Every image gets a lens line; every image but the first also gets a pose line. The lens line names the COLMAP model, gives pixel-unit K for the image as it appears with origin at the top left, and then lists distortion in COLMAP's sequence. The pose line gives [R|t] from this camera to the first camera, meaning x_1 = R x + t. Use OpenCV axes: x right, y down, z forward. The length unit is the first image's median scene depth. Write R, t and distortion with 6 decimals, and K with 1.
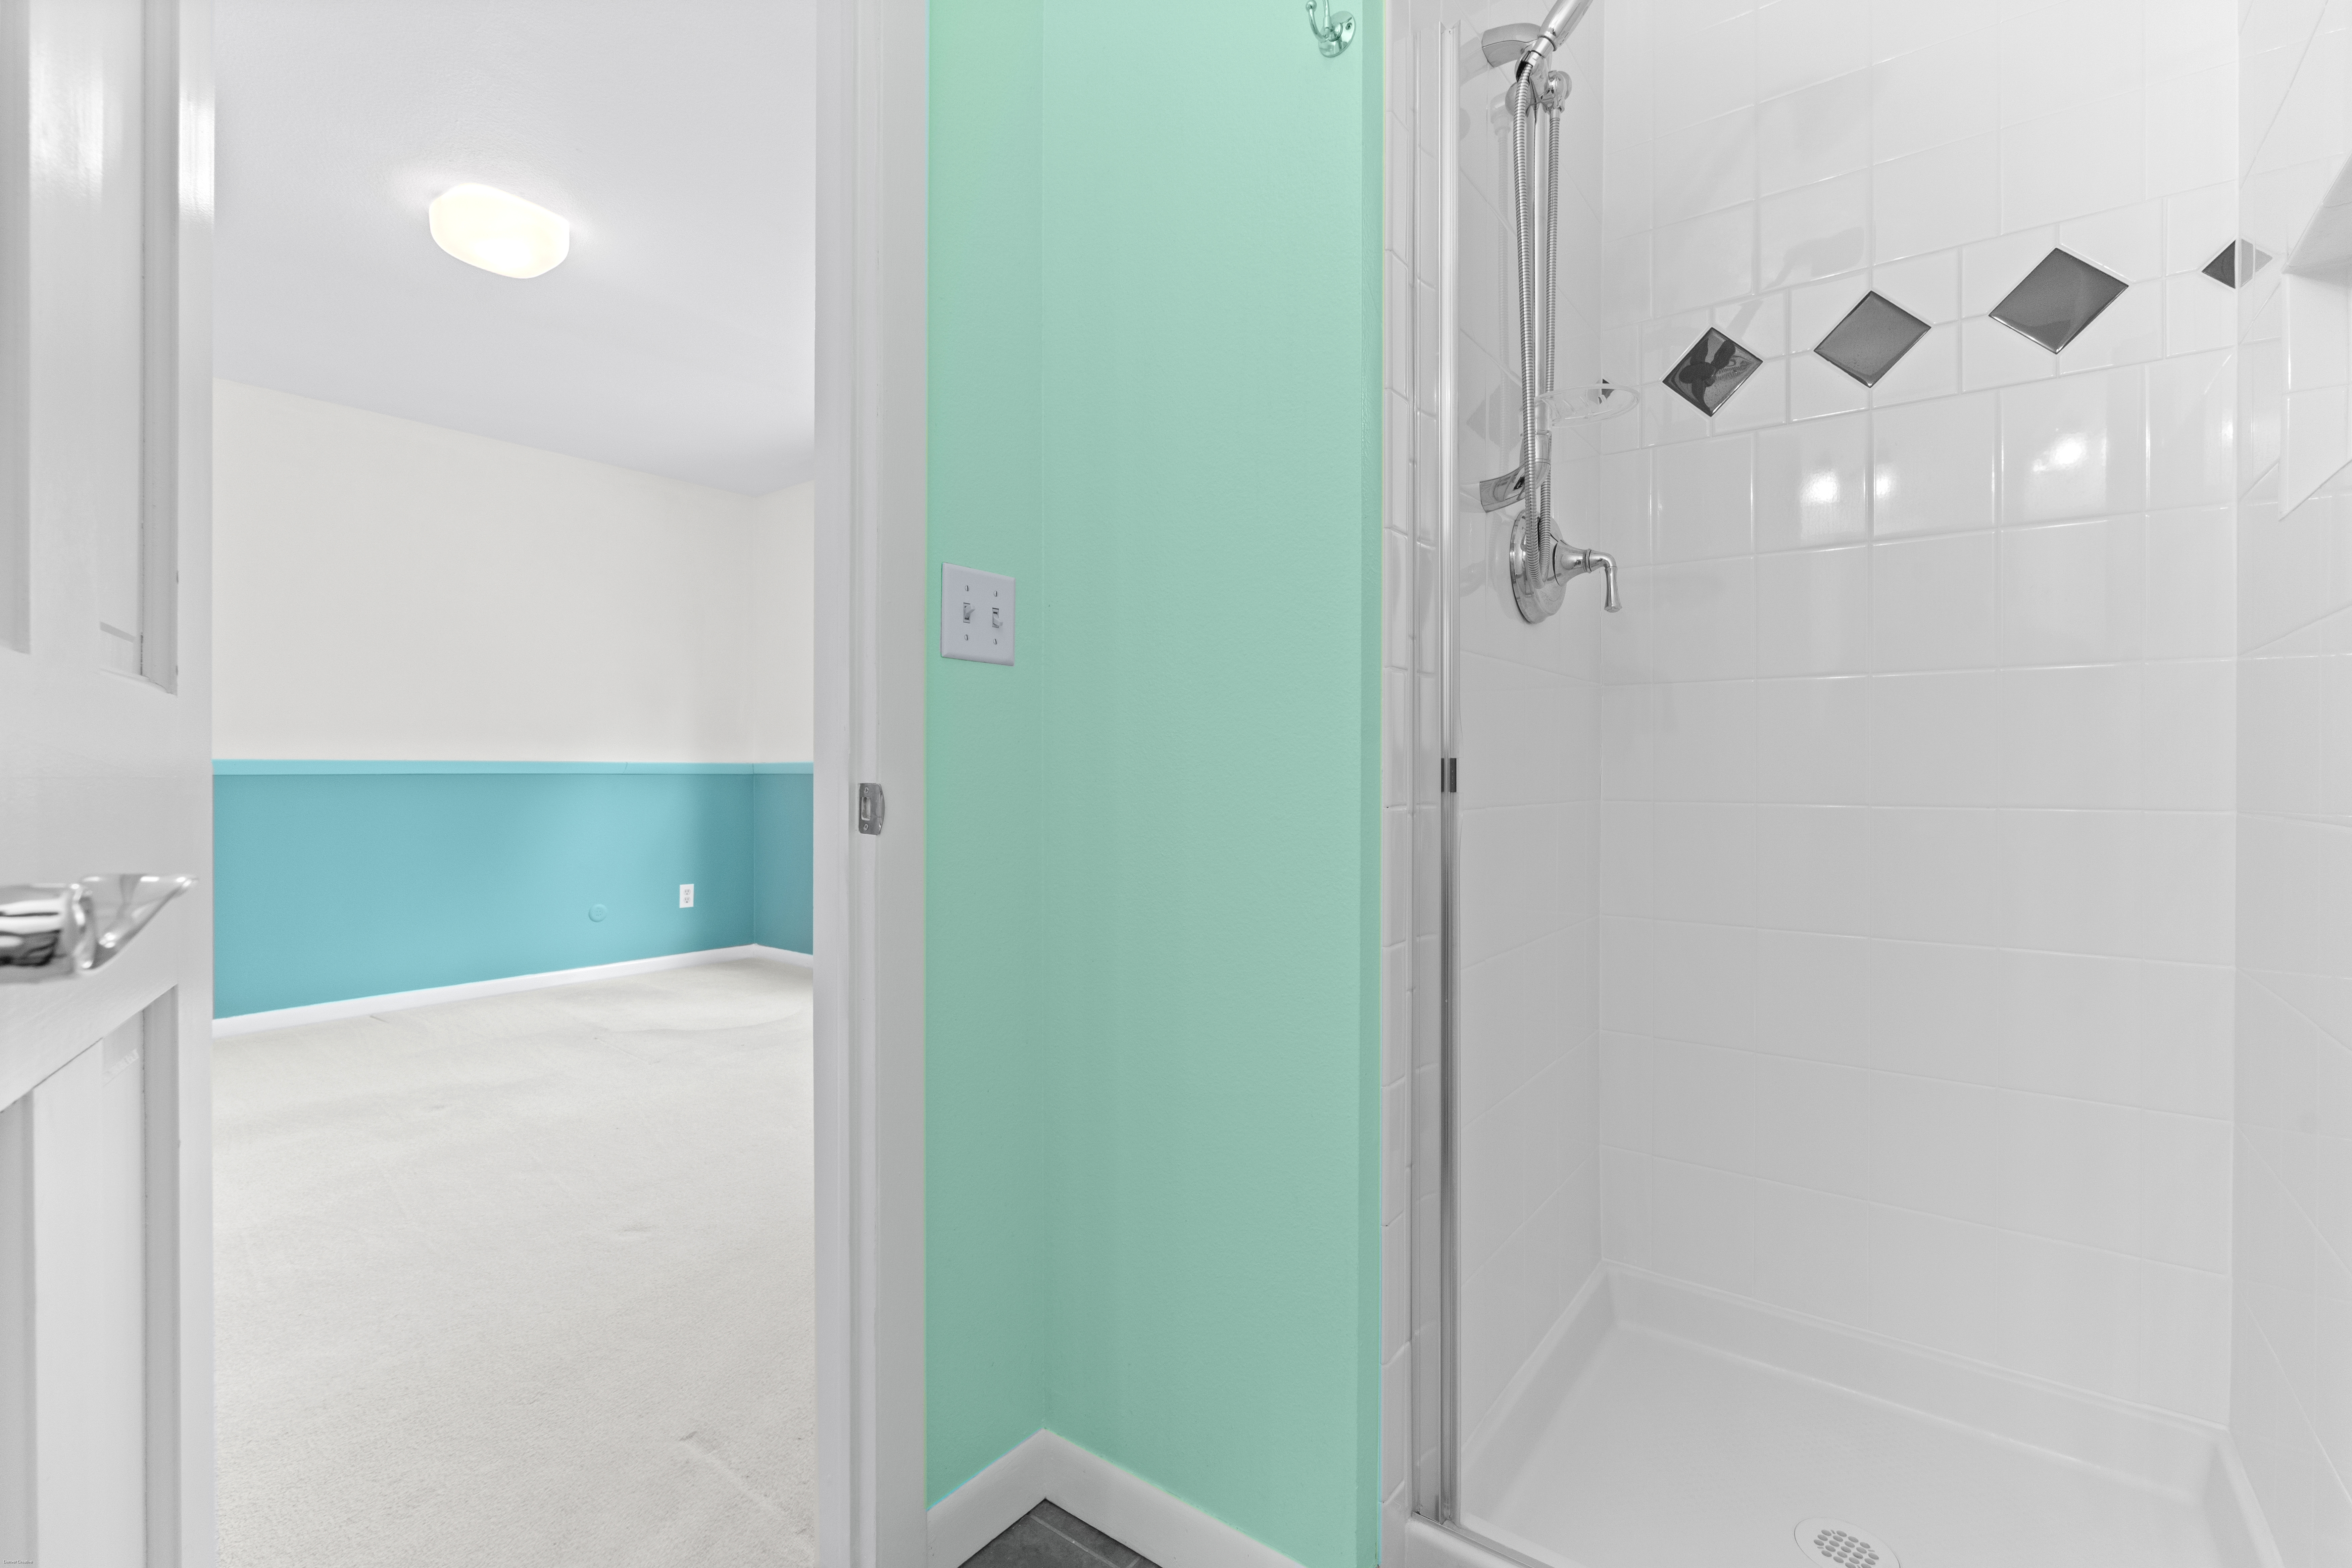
lens RADIAL K [[1041.4, 0, 1181.1], [0, 1041.4, 773.3], [0, 0, 1]] dist [0.004765, 0.000819]
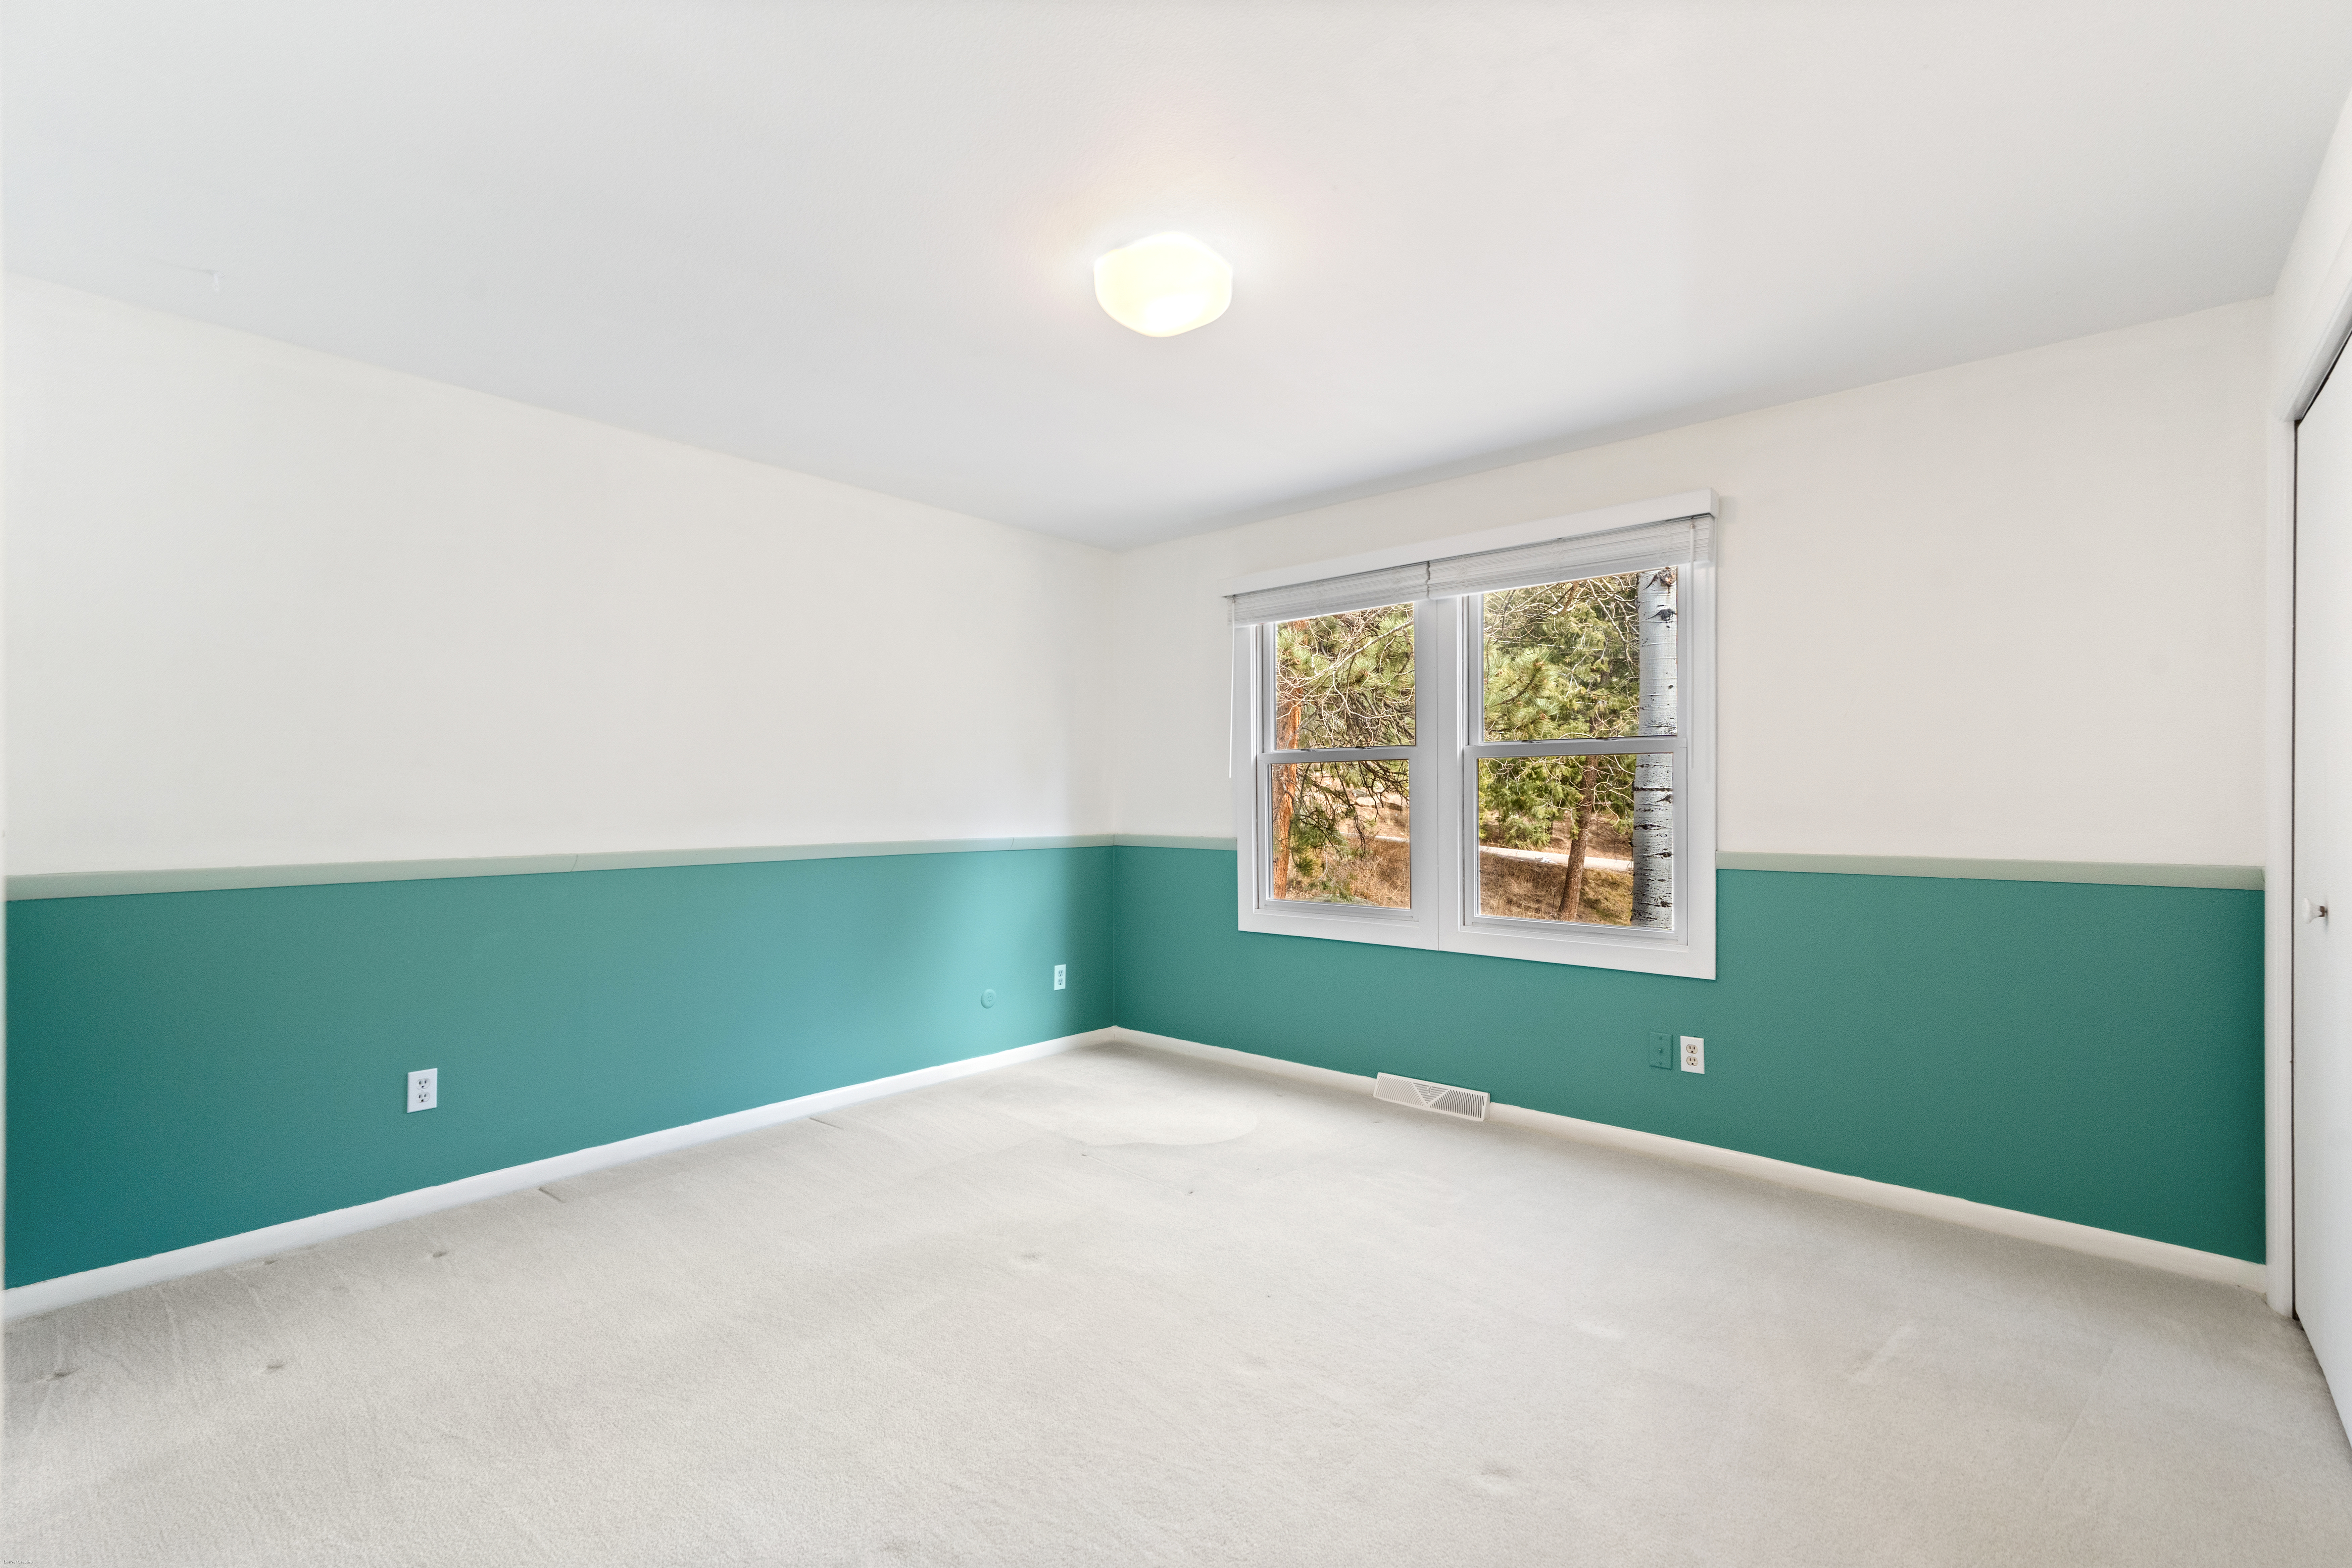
lens RADIAL K [[1041.4, 0, 1173.0], [0, 1041.4, 789.7], [0, 0, 1]] dist [0.004765, 0.000819]
pose [[0.997150, -0.005069, -0.075273, -0.302573], [0.004064, 0.999901, -0.013504, -0.039450], [0.075334, 0.013160, 0.997072, 0.065657]]
